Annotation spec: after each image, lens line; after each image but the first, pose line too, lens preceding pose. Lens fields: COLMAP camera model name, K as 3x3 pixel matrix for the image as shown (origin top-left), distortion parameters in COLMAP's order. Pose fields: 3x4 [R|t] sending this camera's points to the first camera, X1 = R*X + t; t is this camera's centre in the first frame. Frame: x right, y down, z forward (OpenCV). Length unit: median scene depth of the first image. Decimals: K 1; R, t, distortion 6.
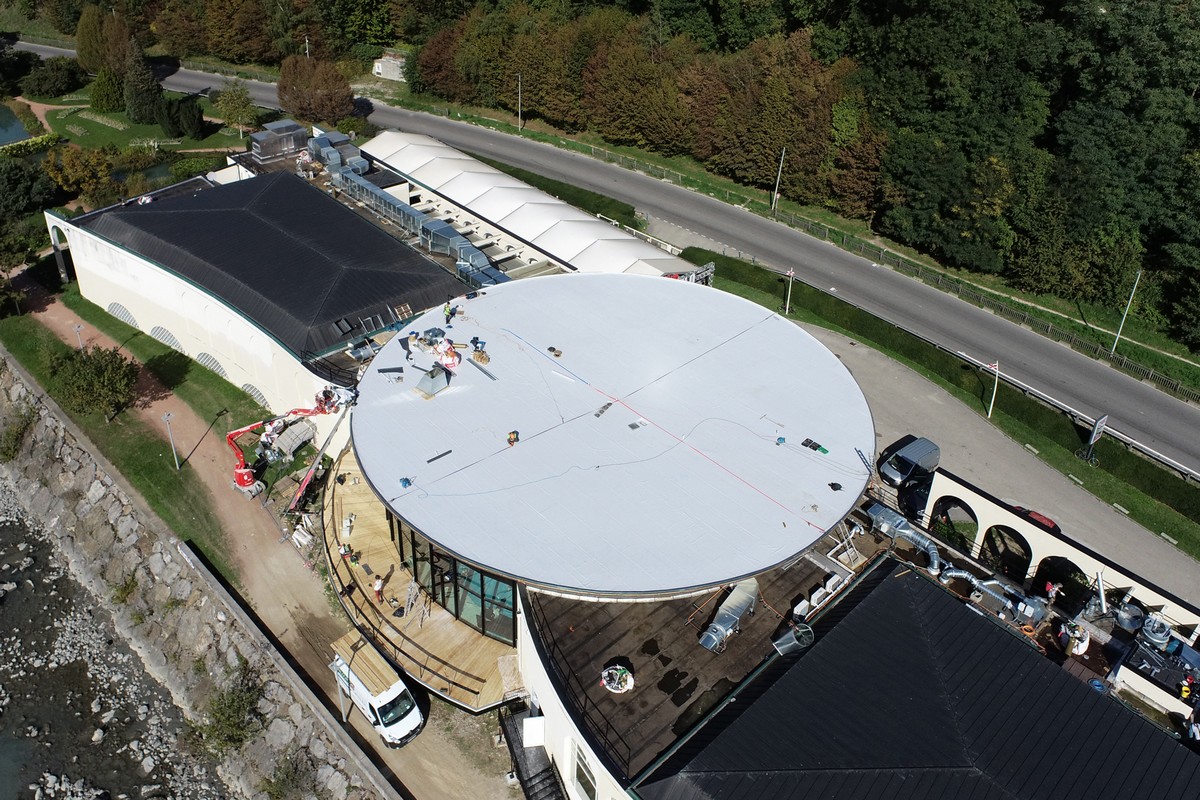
lens RADIAL K [[904.4, 0, 590.8], [0, 904.4, 258.4], [0, 0, 1]] dist [-0.006884, -0.004344]
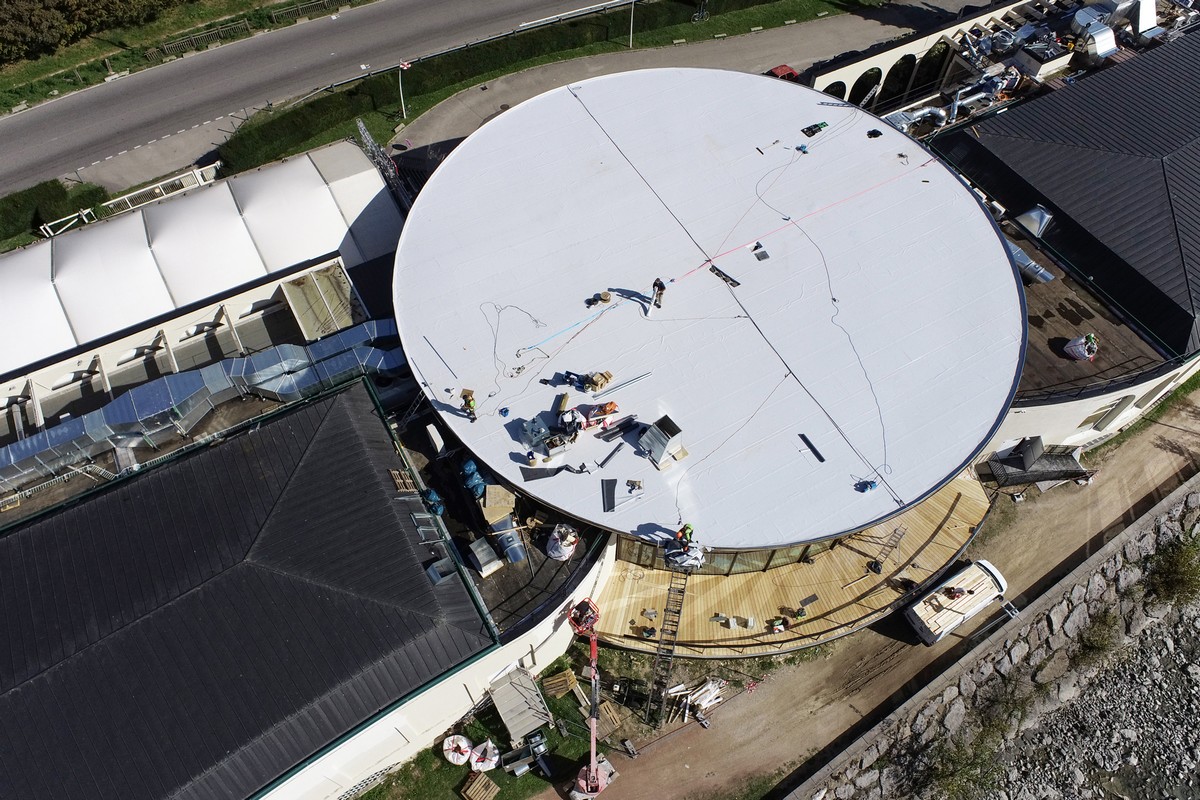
lens RADIAL K [[794.1, 0, 597.6], [0, 794.1, 412.8], [0, 0, 1]] dist [-0.016508, 0.012424]
pose [[0.222569, -0.839695, 0.495353, -0.436713], [0.444819, 0.539593, 0.714825, -0.308650], [-0.867525, 0.061245, 0.493609, 0.685498]]
